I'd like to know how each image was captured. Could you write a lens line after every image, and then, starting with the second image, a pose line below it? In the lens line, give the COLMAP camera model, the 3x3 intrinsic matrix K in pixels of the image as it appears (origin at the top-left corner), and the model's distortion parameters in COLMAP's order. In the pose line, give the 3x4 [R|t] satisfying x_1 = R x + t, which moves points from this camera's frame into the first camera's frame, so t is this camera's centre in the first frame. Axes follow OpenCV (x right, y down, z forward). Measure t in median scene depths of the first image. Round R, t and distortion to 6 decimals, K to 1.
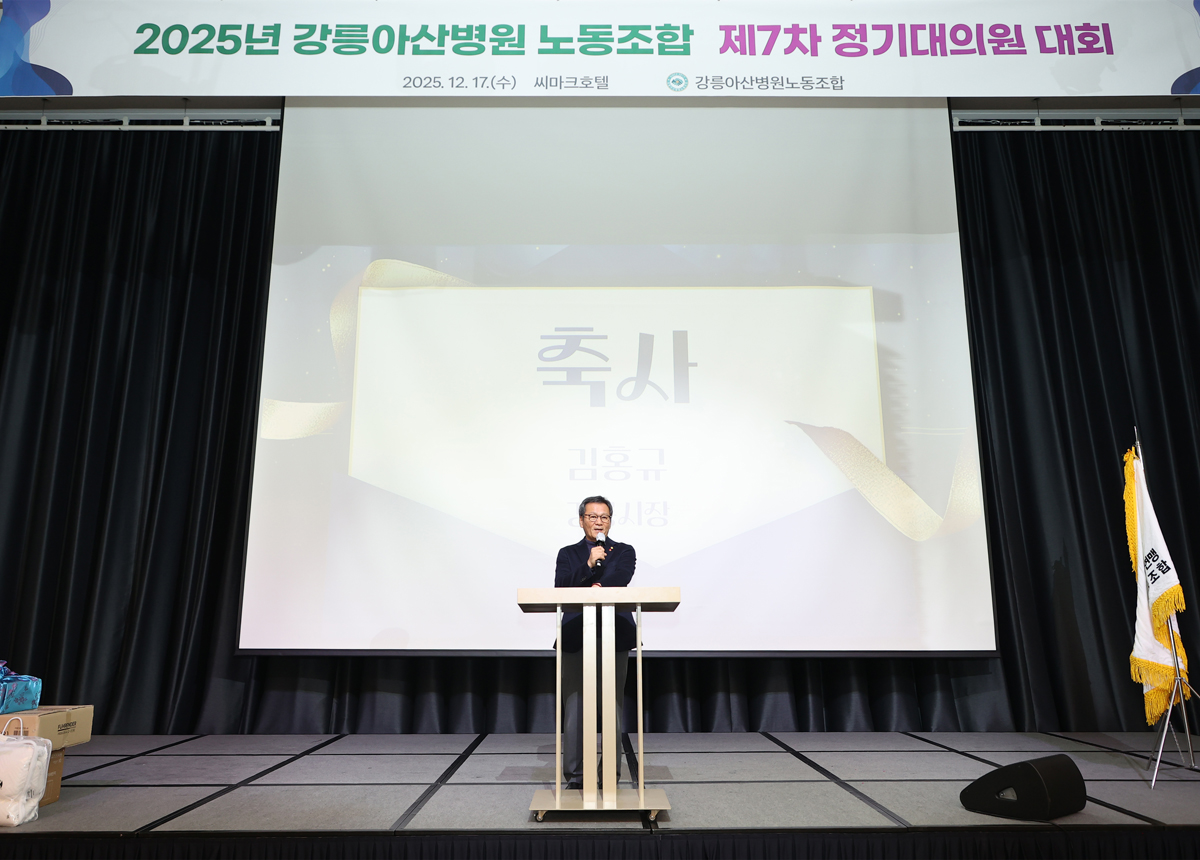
lens RADIAL K [[880.1, 0, 594.2], [0, 880.1, 434.1], [0, 0, 1]] dist [0.003883, 0.001176]
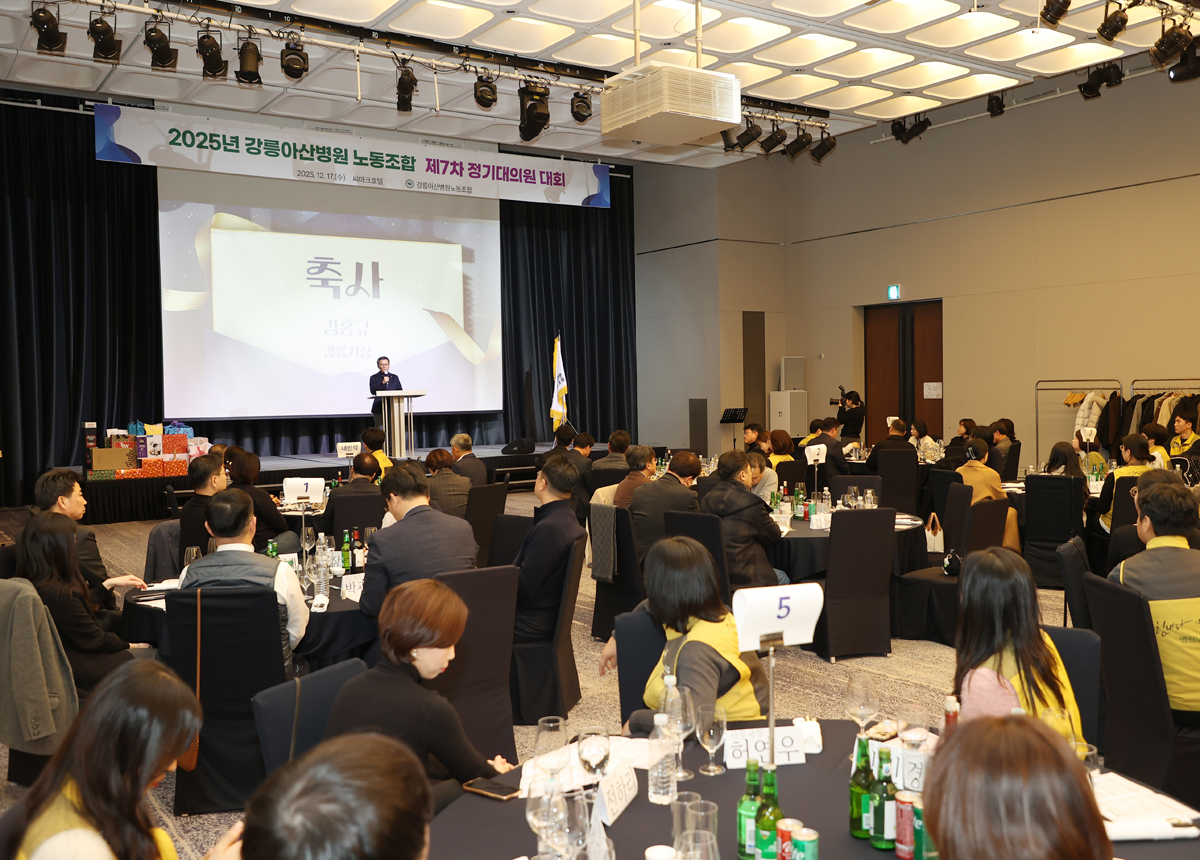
lens RADIAL K [[1094.3, 0, 600.0], [0, 1094.3, 430.0], [0, 0, 1]] dist [0.001762, -0.000955]
pose [[0.840961, -0.034062, 0.540023, -1.096073], [-0.097277, 0.972239, 0.212810, -0.425059], [-0.532281, -0.231496, 0.814301, -1.857529]]
